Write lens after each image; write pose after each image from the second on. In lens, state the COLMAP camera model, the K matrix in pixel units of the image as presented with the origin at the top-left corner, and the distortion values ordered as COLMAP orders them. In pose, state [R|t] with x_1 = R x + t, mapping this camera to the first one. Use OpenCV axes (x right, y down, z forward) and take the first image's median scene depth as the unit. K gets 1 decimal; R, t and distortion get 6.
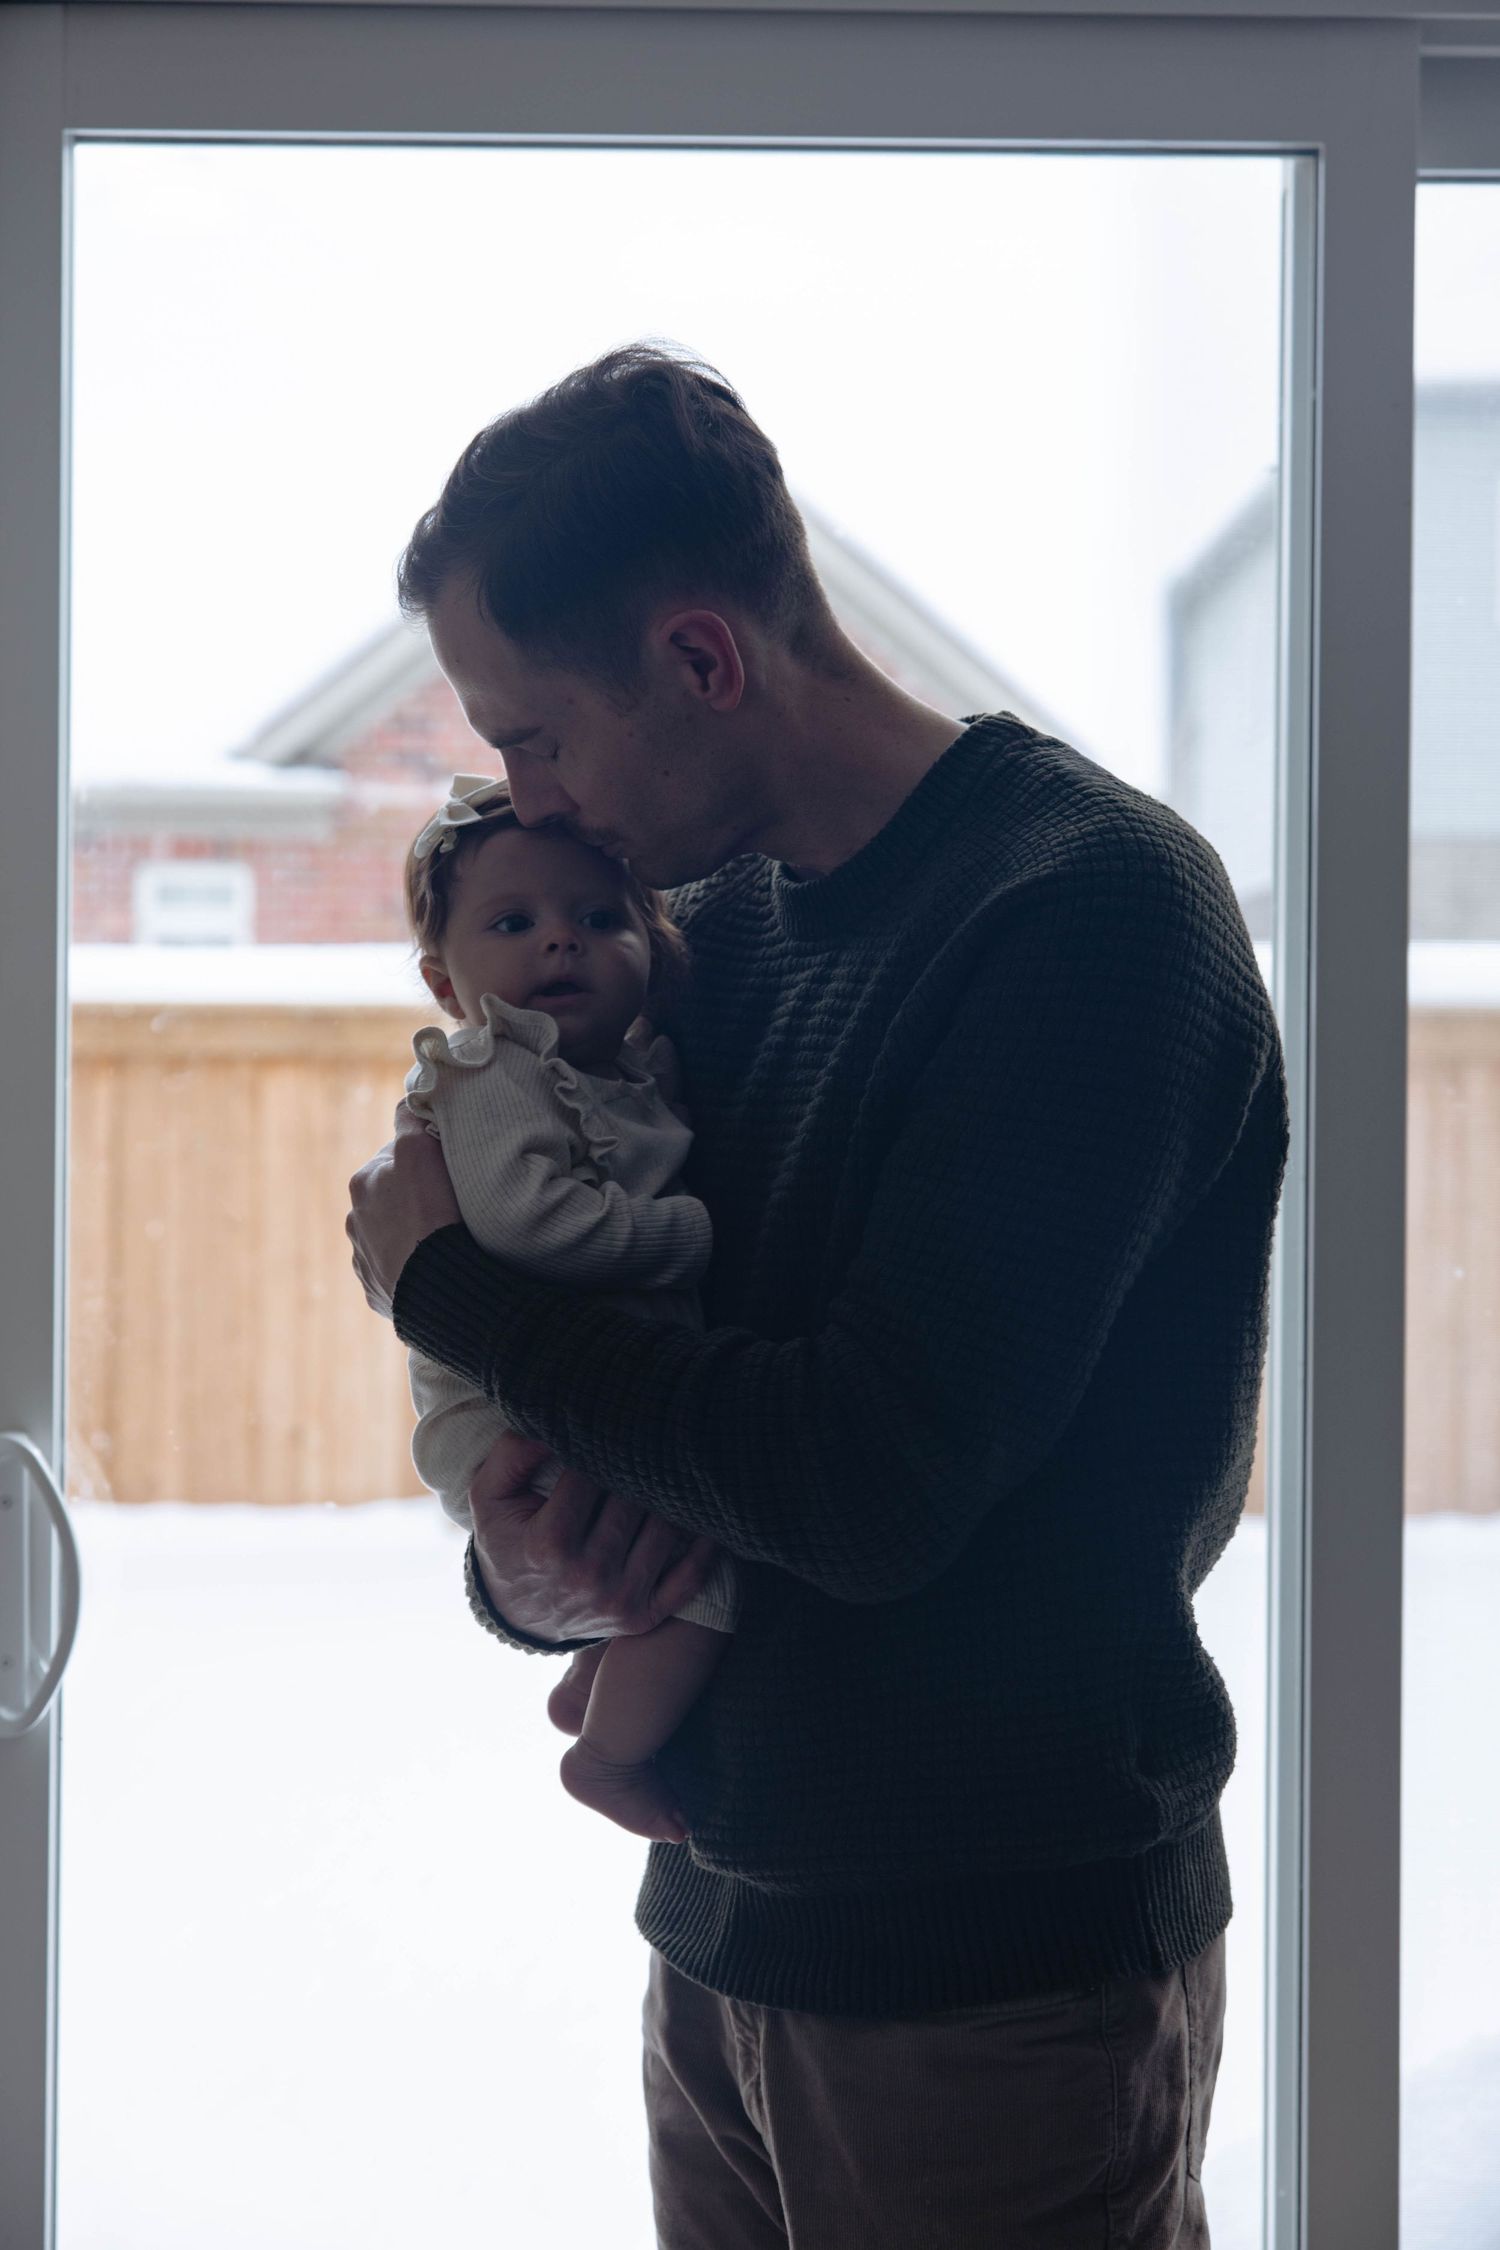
lens RADIAL K [[3274.1, 0, 750.0], [0, 3274.1, 1125.0], [0, 0, 1]] dist [0.011221, 0.008183]
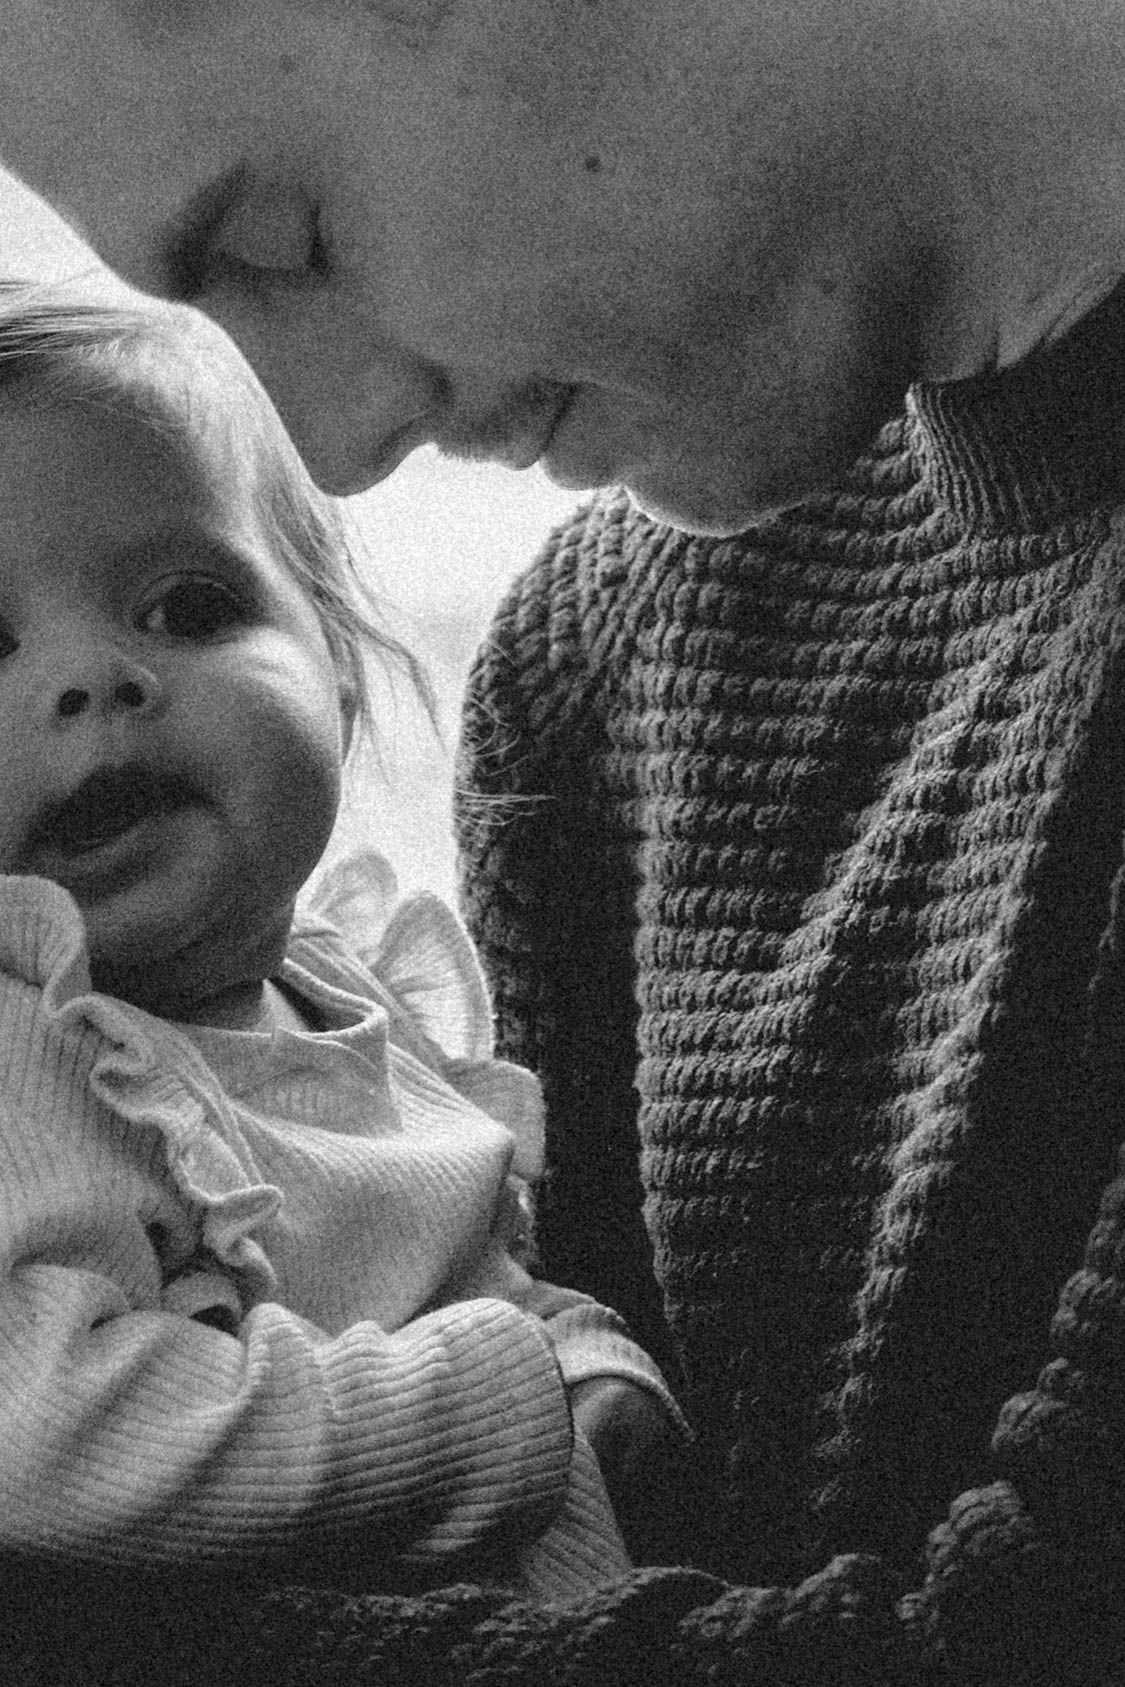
lens RADIAL K [[2454.8, 0, 562.5], [0, 2454.8, 843.5], [0, 0, 1]] dist [0.011221, 0.008183]
pose [[0.791096, -0.014482, 0.611521, -0.188179], [0.157168, 0.970969, -0.180327, 0.021988], [-0.591156, 0.238767, 0.770405, 0.748461]]
